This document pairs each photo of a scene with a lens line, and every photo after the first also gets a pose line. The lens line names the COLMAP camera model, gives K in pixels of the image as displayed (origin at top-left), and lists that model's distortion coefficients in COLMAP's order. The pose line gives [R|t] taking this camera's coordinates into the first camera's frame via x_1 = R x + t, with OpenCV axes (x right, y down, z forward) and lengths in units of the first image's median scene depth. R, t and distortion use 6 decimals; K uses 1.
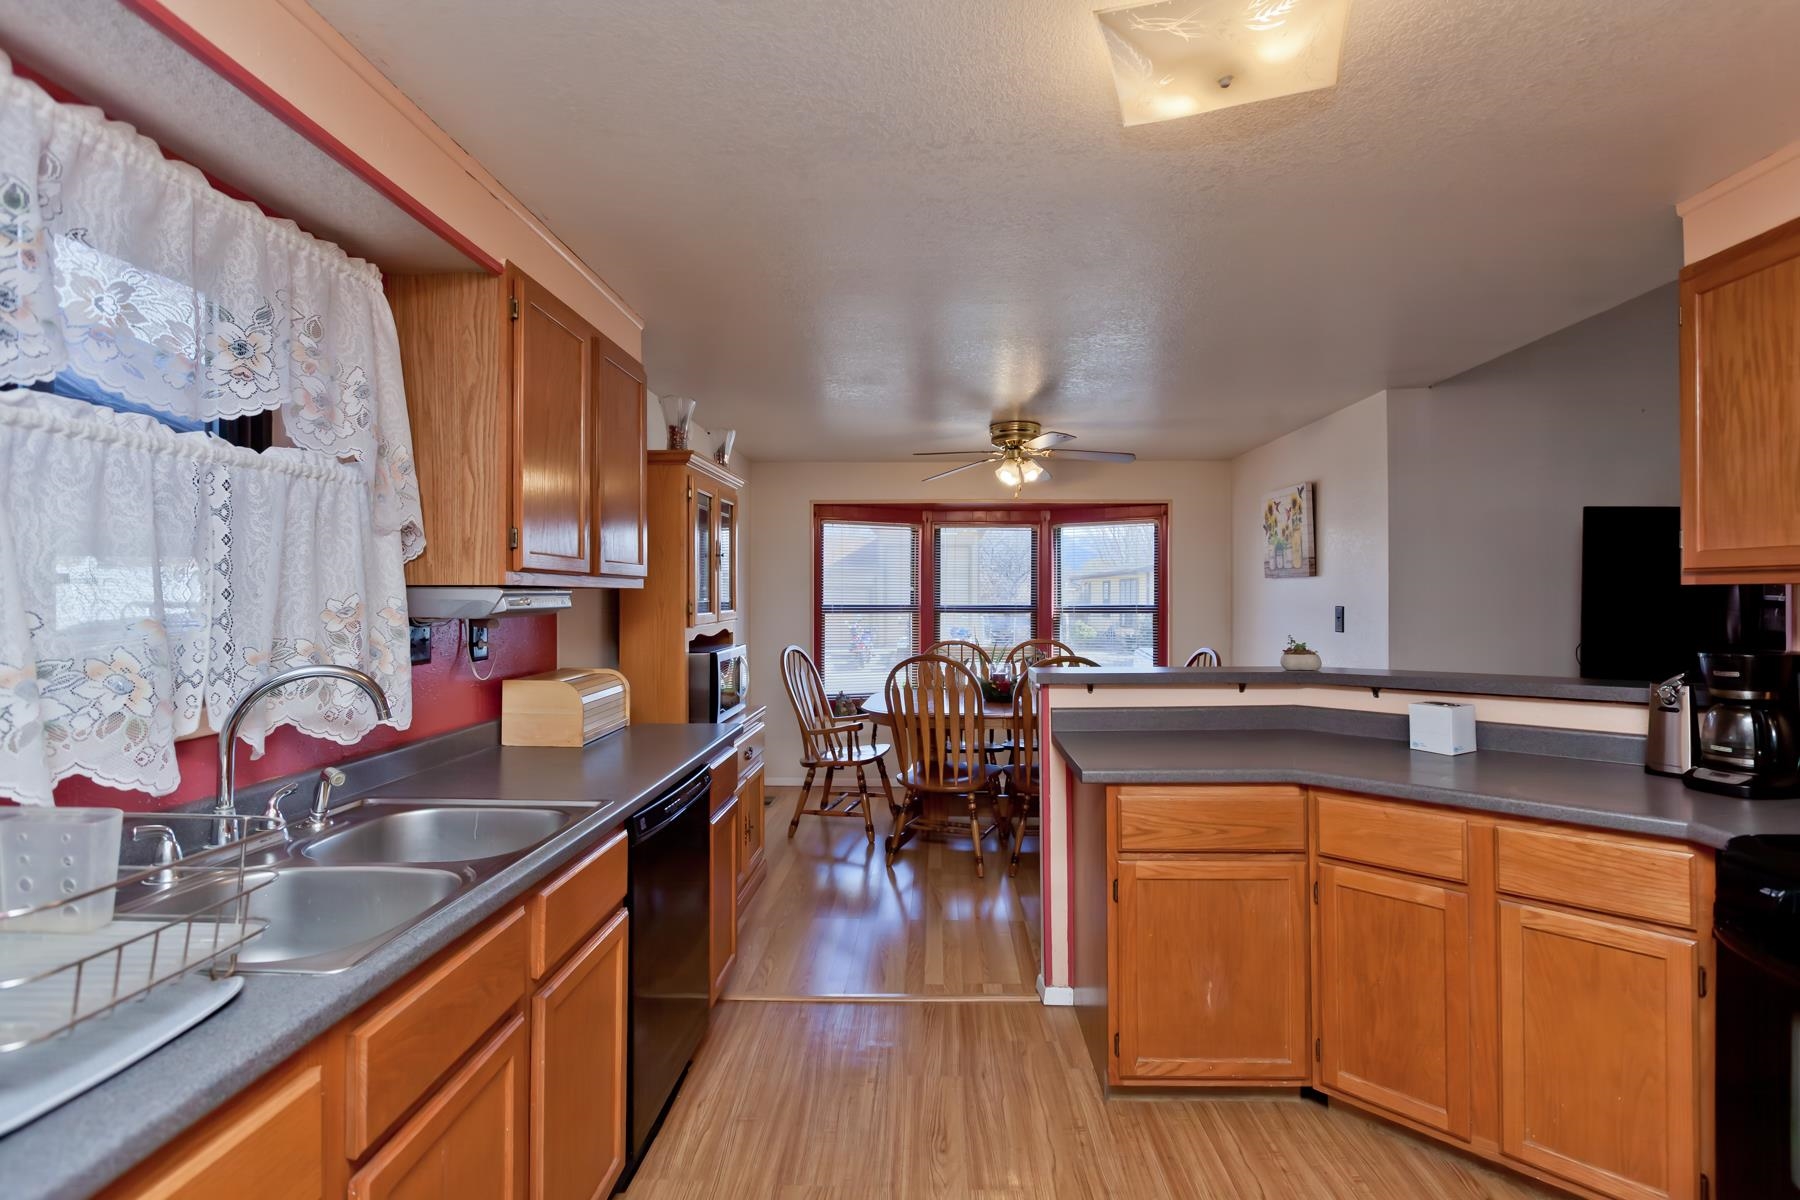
lens RADIAL K [[850.4, 0, 893.3], [0, 850.4, 591.7], [0, 0, 1]] dist [-0.003823, -0.001393]
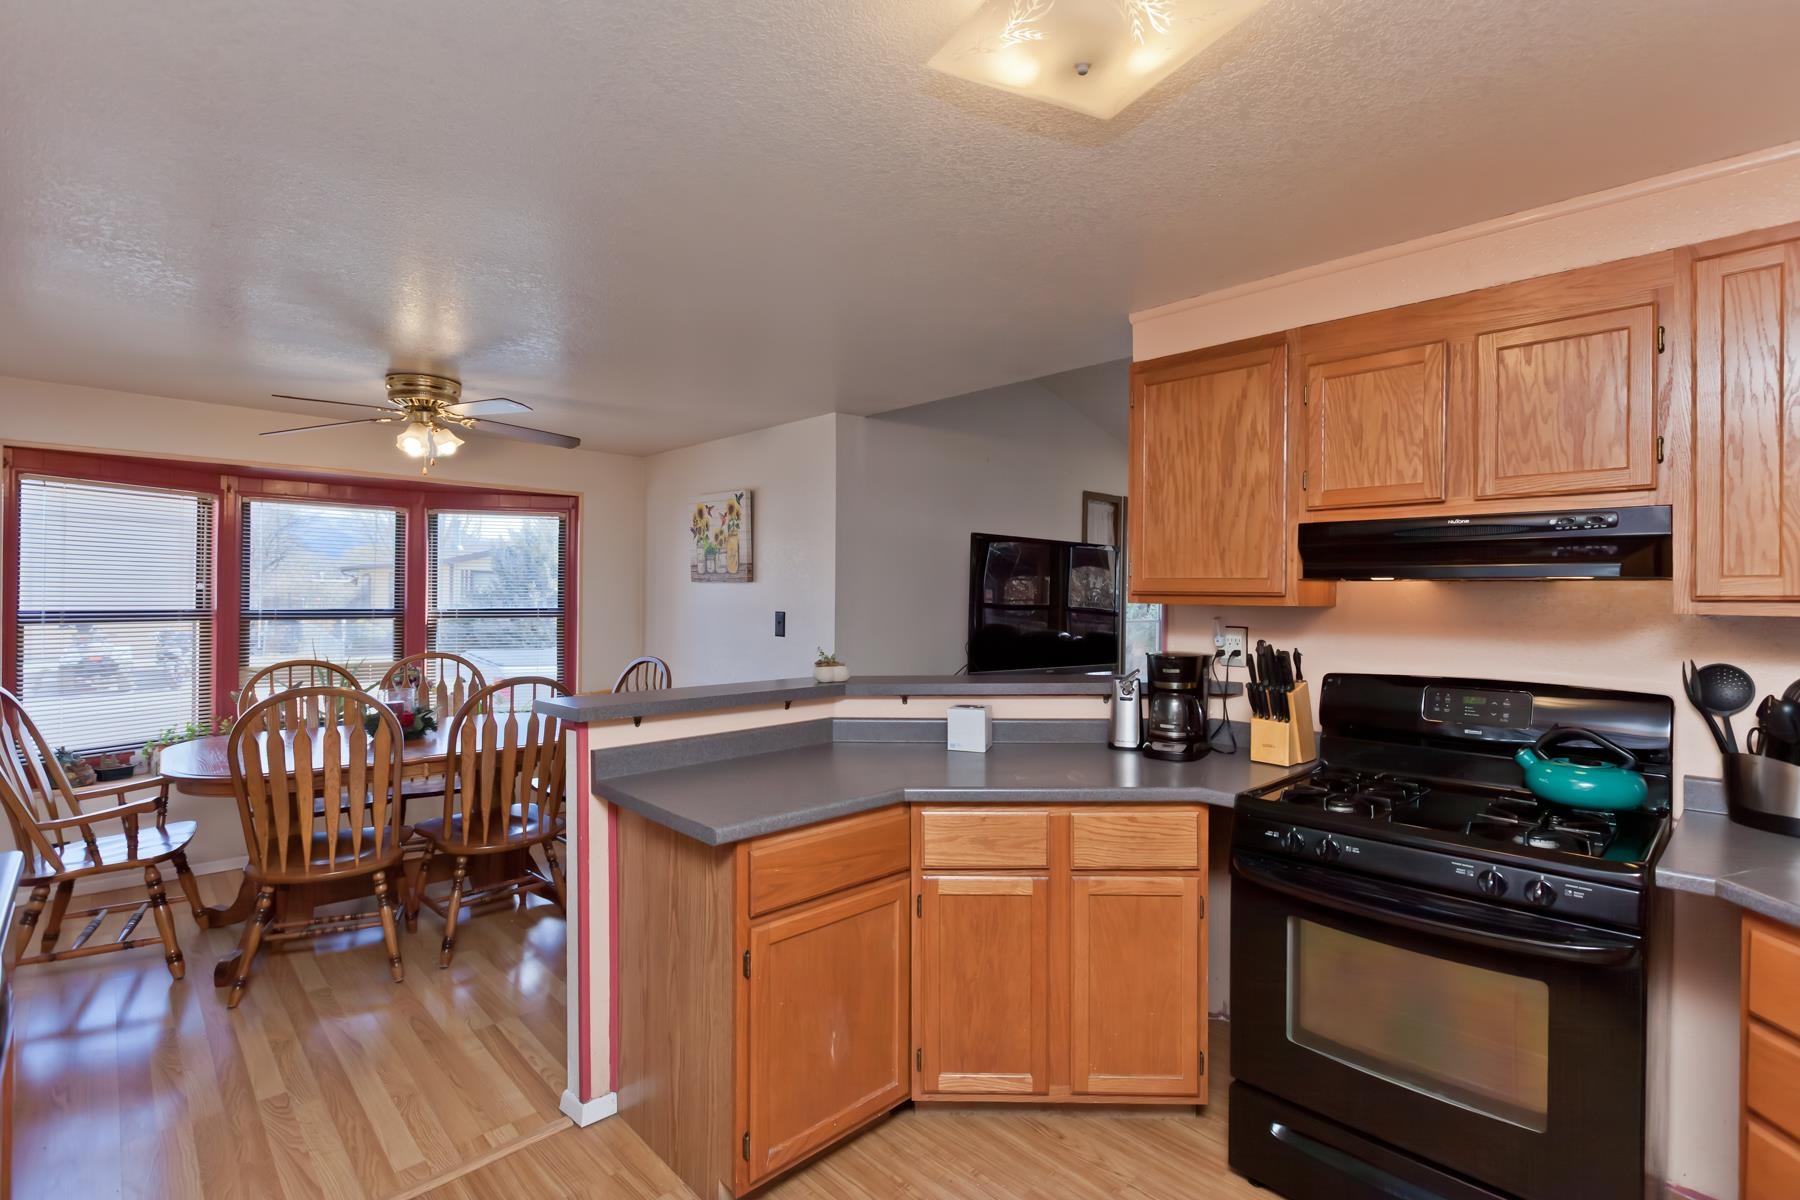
lens RADIAL K [[850.4, 0, 893.3], [0, 850.4, 591.7], [0, 0, 1]] dist [-0.003823, -0.001393]
pose [[0.684021, 0.005169, 0.729444, -0.136901], [-0.012419, 0.999912, 0.004561, -0.013257], [-0.729357, -0.012179, 0.684025, 0.172321]]
